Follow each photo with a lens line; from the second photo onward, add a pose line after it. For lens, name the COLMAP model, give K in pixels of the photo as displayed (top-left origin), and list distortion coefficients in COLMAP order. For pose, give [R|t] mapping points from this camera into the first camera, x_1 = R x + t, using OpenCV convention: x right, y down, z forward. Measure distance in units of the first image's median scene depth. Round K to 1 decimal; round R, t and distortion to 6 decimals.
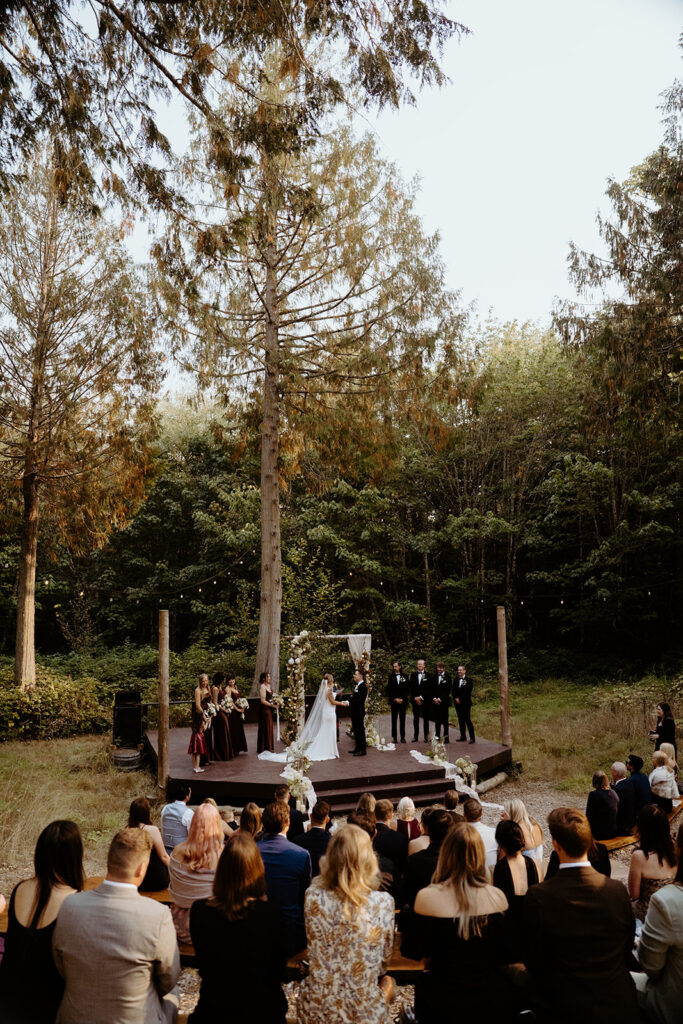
lens RADIAL K [[702.1, 0, 341.5], [0, 702.1, 512.0], [0, 0, 1]] dist [-0.089112, -0.002799]
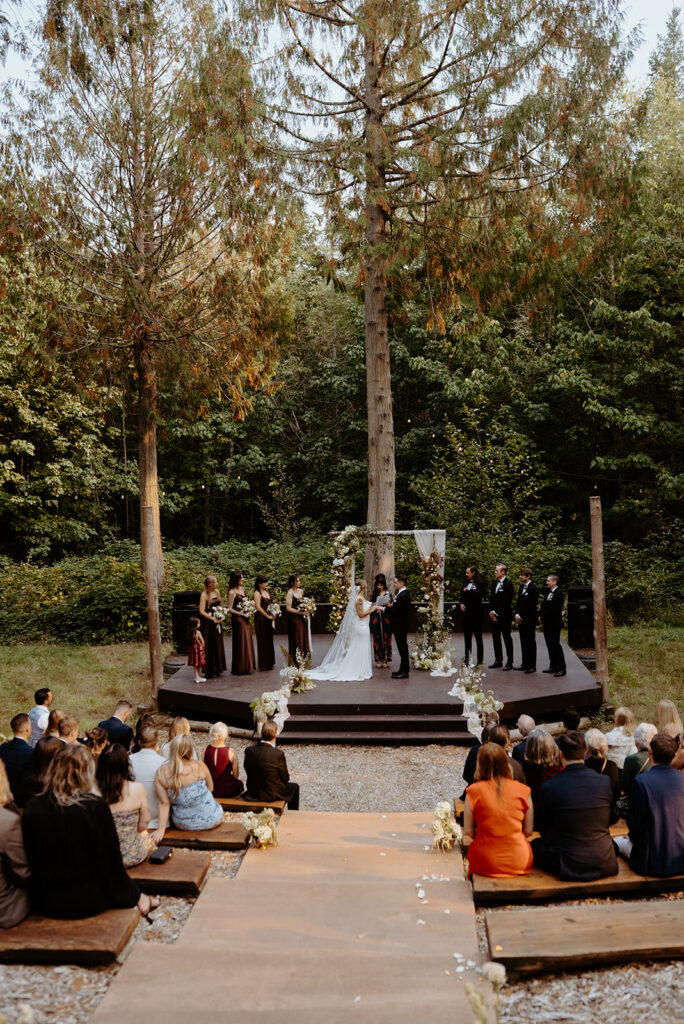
lens RADIAL K [[977.1, 0, 342.0], [0, 977.1, 512.0], [0, 0, 1]] dist [-0.000134, 0.004826]
pose [[0.905380, 0.003797, -0.424584, 0.333841], [0.071092, 0.984488, 0.160401, -0.022533], [0.418608, -0.175409, 0.891067, -0.009004]]
